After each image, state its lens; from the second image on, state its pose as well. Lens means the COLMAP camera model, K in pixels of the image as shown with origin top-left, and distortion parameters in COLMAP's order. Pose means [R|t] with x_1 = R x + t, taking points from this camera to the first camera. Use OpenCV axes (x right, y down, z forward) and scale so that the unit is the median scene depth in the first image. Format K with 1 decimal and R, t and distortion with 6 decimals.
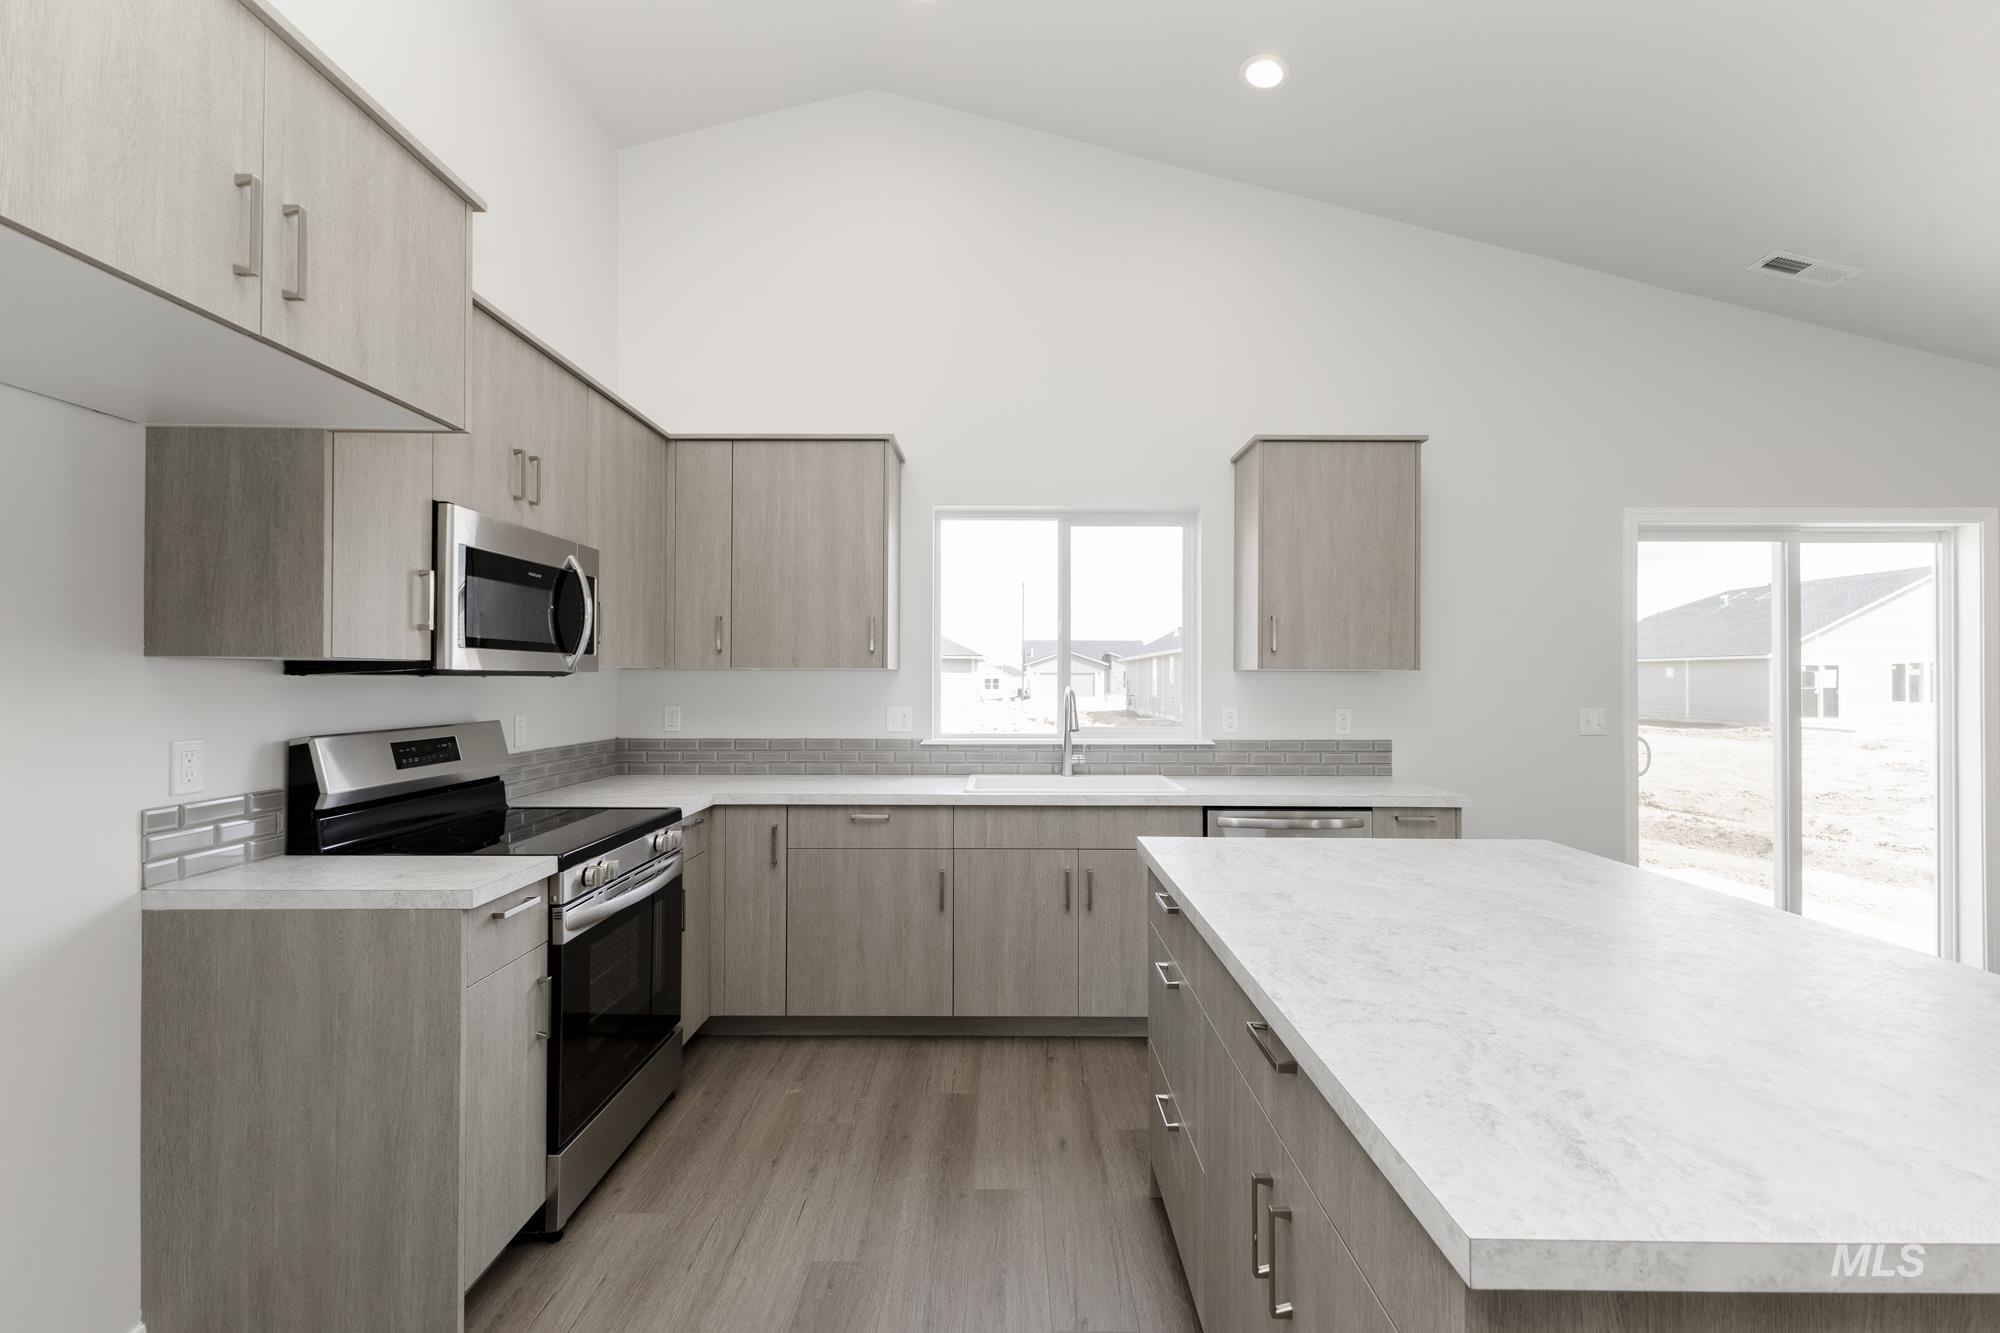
lens RADIAL K [[865.2, 0, 1000.0], [0, 865.2, 666.5], [0, 0, 1]] dist [-0.000867, -0.000025]
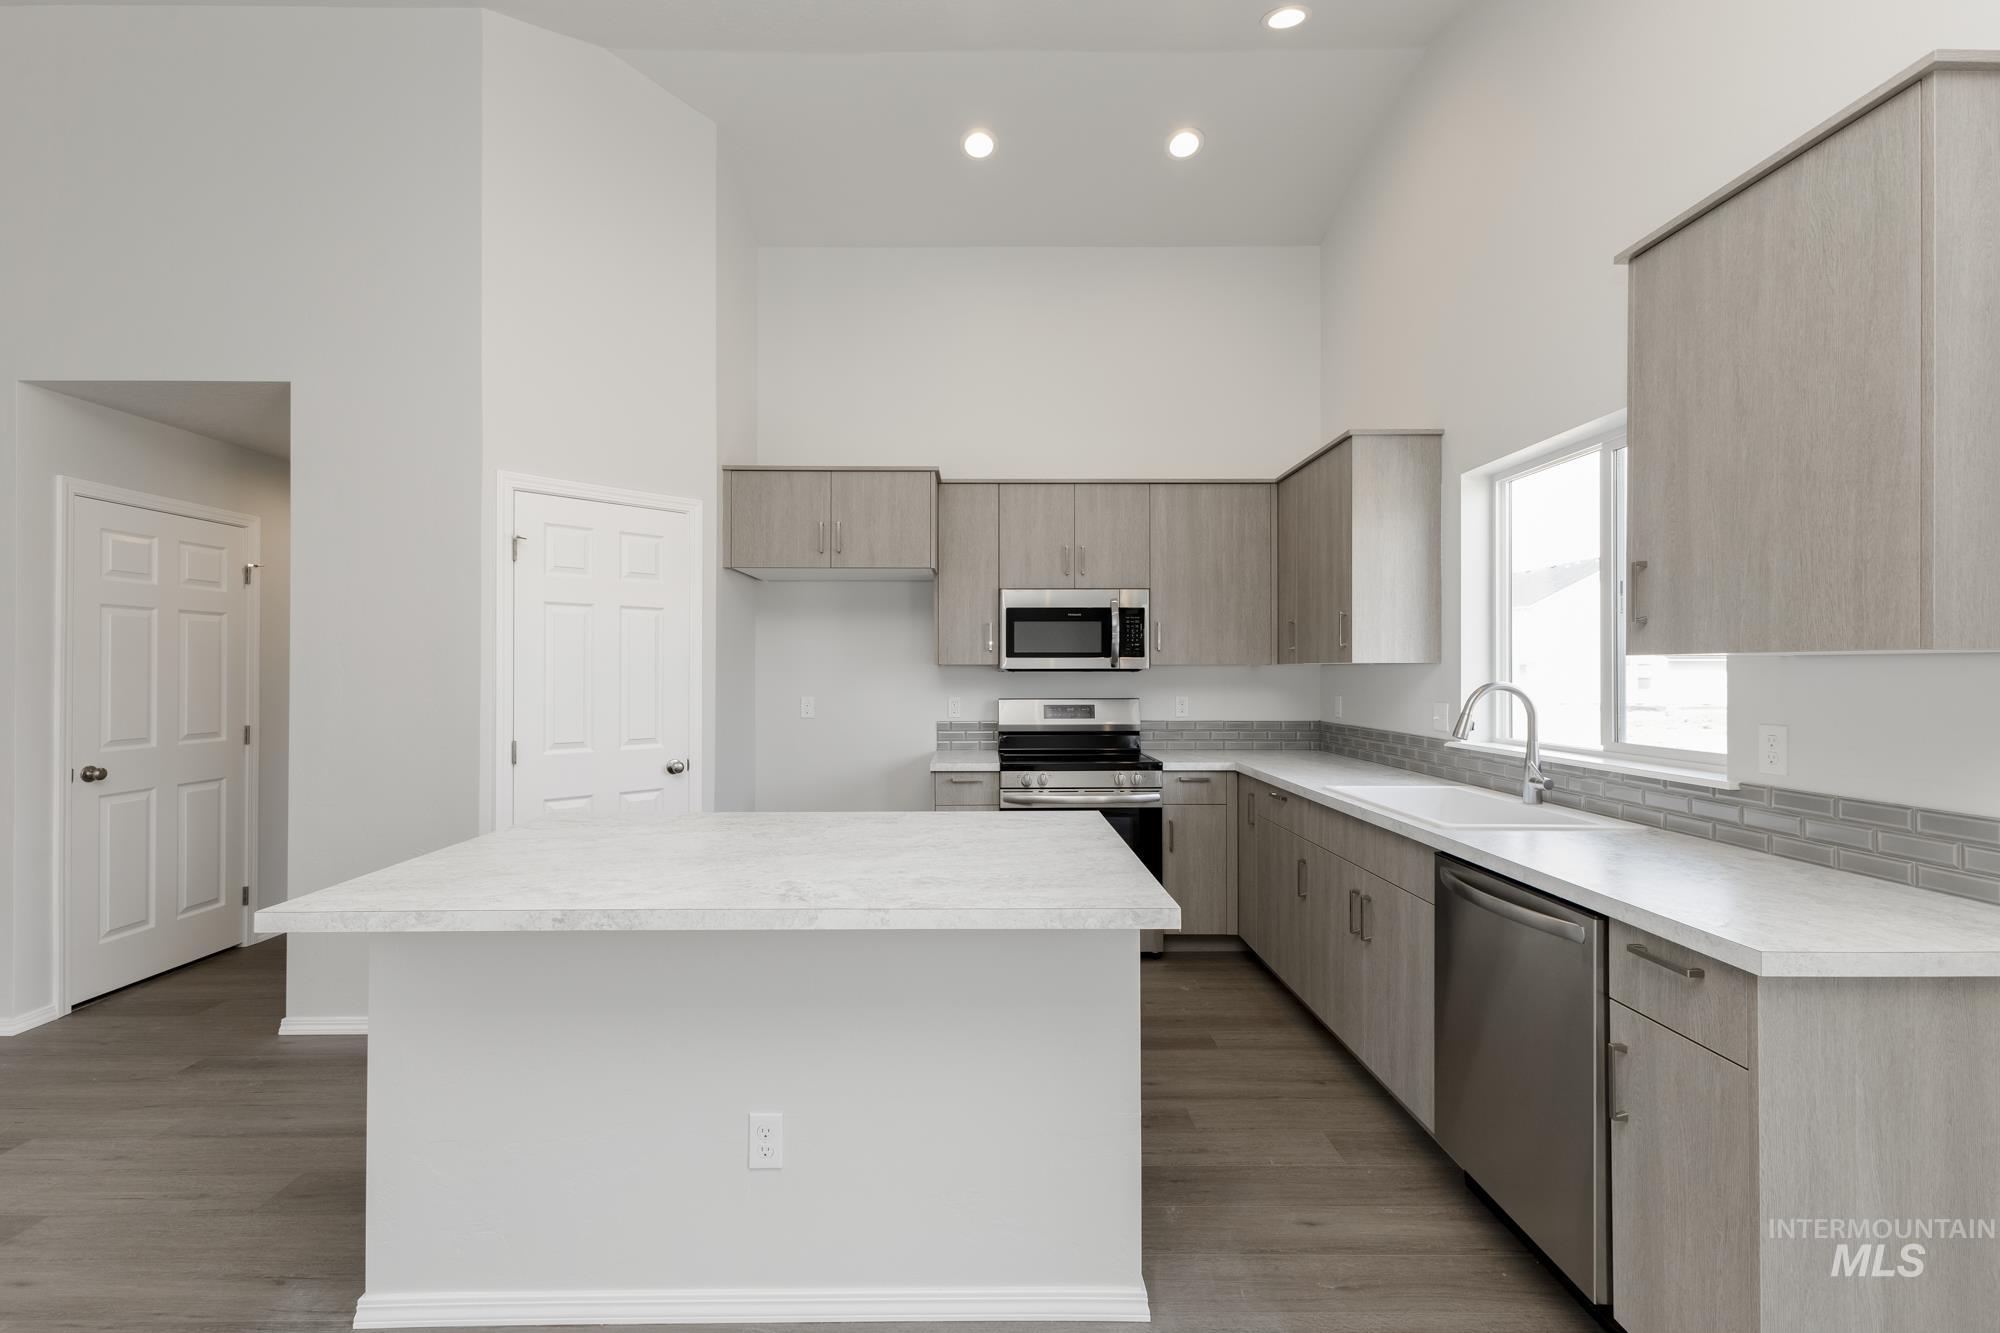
lens RADIAL K [[873.0, 0, 983.0], [0, 873.0, 660.5], [0, 0, 1]] dist [0.002223, 0.000077]
pose [[0.010412, -0.014907, -0.999835, 0.962727], [0.014737, 0.999783, -0.014752, 0.009682], [0.999837, -0.014581, 0.010630, 0.613019]]
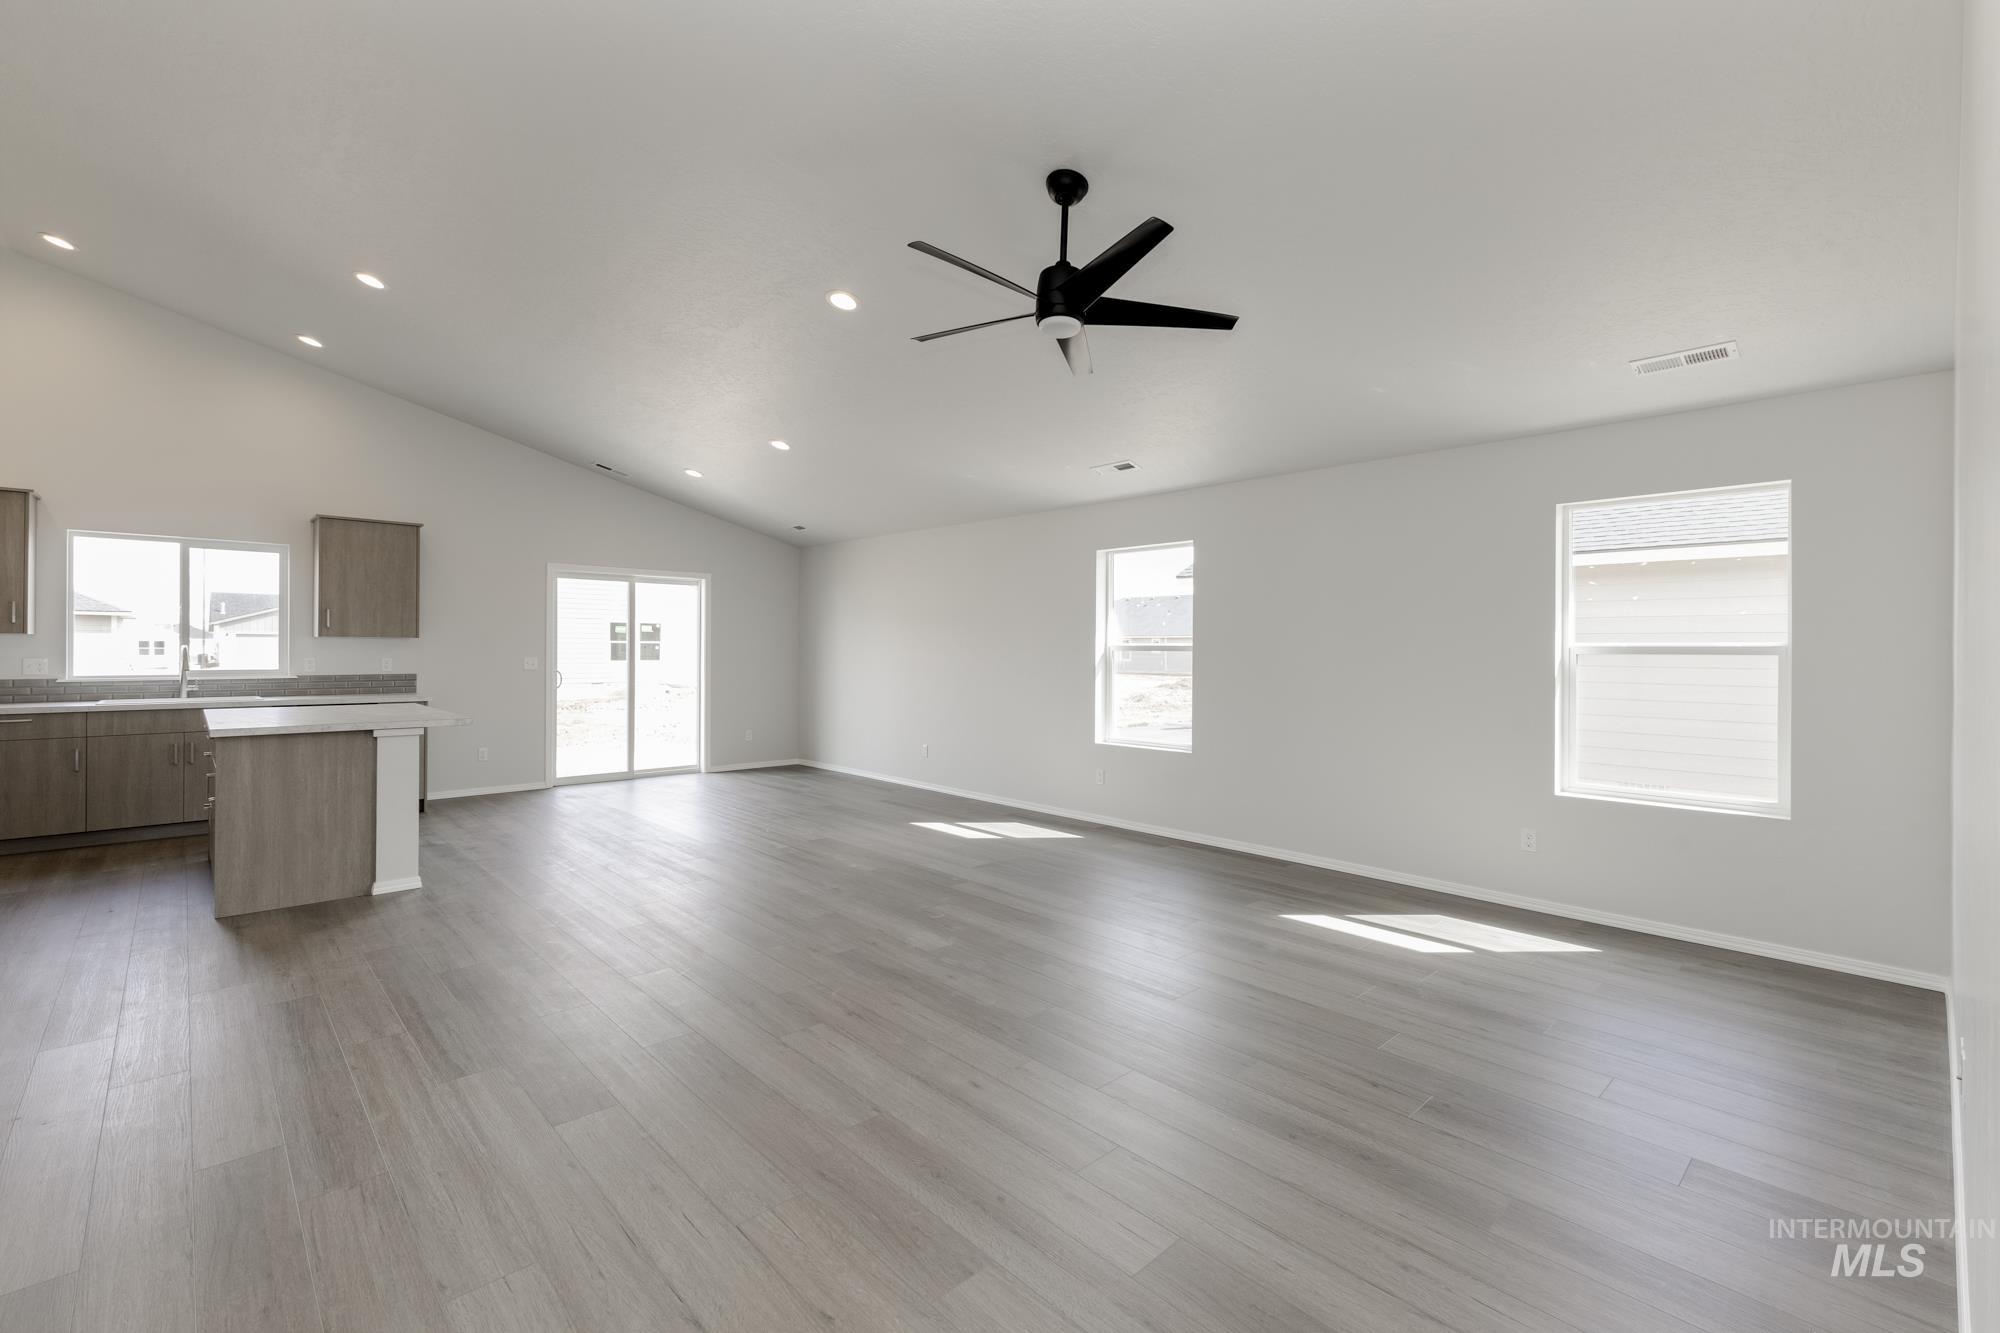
lens RADIAL K [[870.6, 0, 1010.2], [0, 870.6, 647.5], [0, 0, 1]] dist [0.001195, -0.000662]
pose [[0.720530, 0.002481, 0.693419, 0.071040], [-0.015155, 0.999811, 0.012171, -0.021851], [-0.693258, -0.019278, 0.720432, -1.584430]]
